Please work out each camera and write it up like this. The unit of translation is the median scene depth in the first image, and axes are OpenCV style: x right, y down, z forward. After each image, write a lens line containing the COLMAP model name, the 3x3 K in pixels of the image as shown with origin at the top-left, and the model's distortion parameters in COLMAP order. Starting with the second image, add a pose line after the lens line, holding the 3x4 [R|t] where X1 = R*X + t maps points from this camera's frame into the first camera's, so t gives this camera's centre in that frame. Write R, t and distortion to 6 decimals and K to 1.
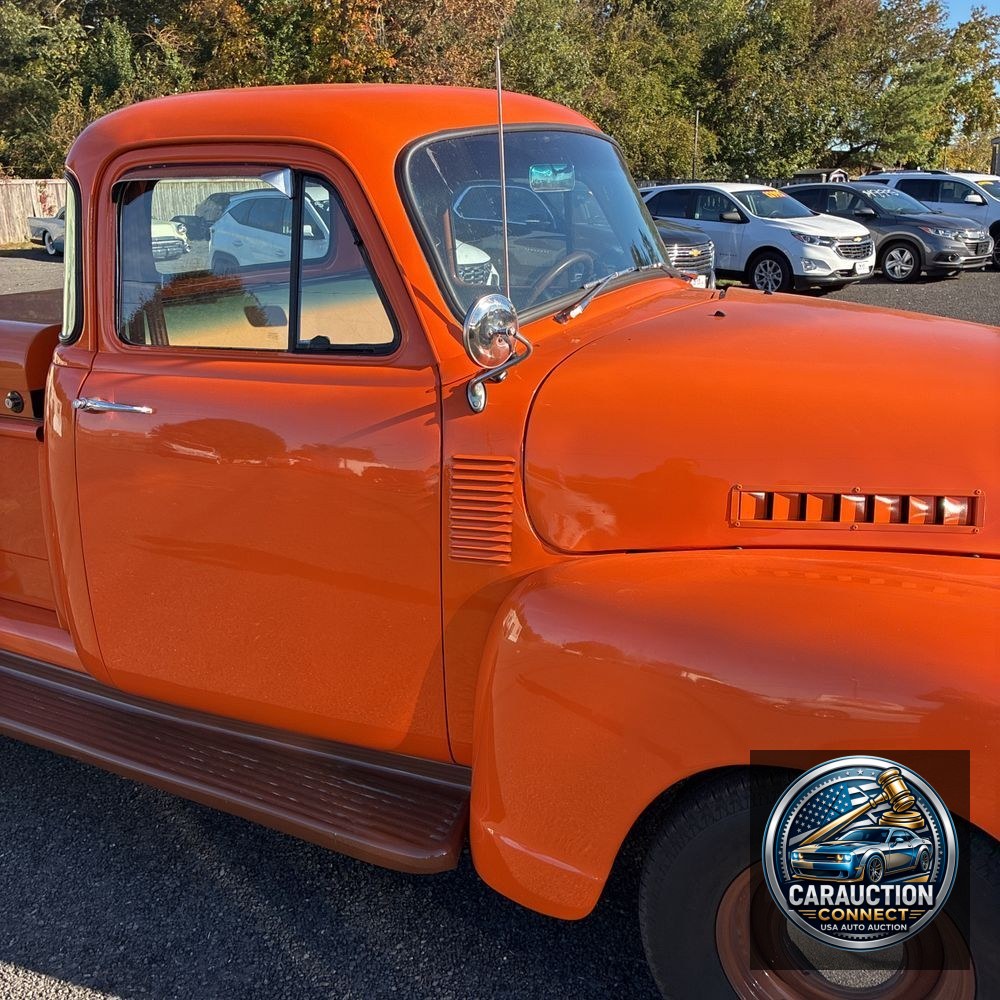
lens RADIAL K [[1038.9, 0, 517.7], [0, 1038.9, 481.7], [0, 0, 1]] dist [0.042529, -0.023760]
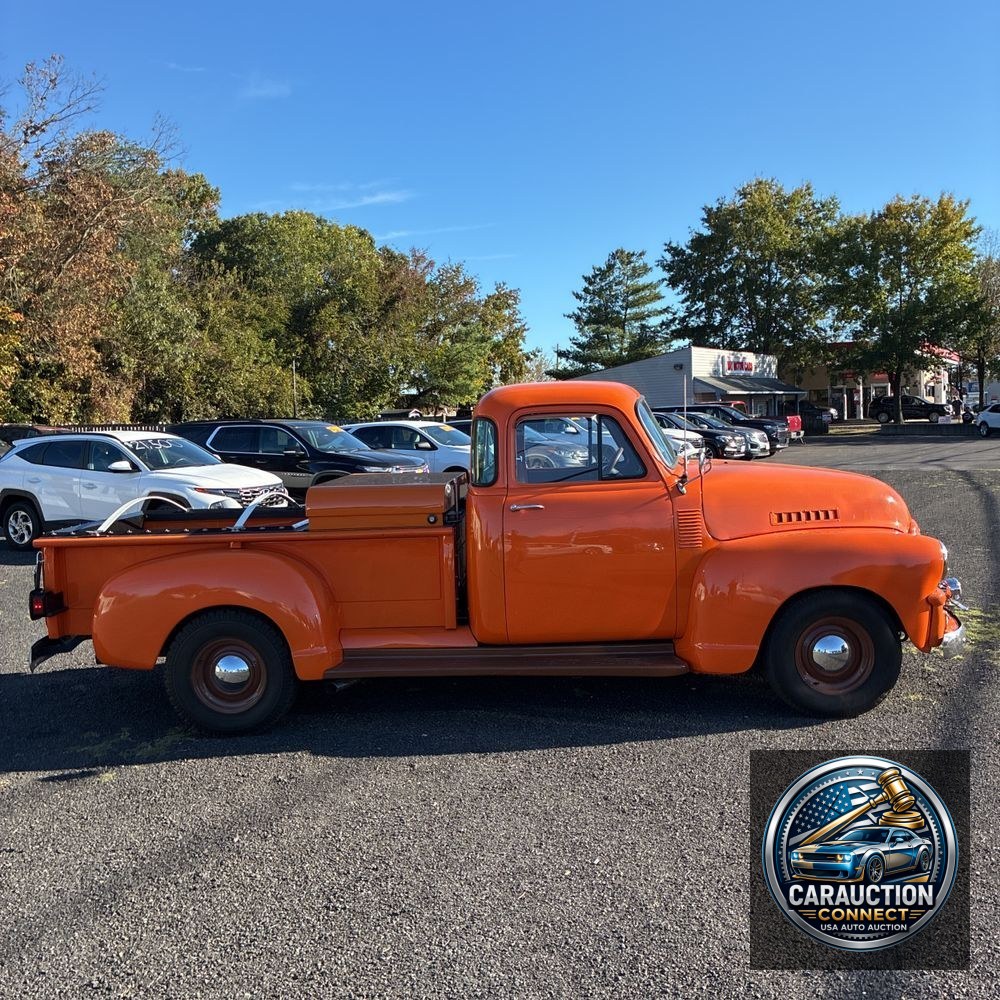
lens RADIAL K [[1044.6, 0, 500.0], [0, 1044.6, 500.0], [0, 0, 1]] dist [0.051523, -0.031823]
pose [[0.916701, -0.048281, 0.396646, -0.086925], [0.128074, 0.975803, -0.177218, 0.020763], [-0.378492, 0.213256, 0.900703, -0.073307]]
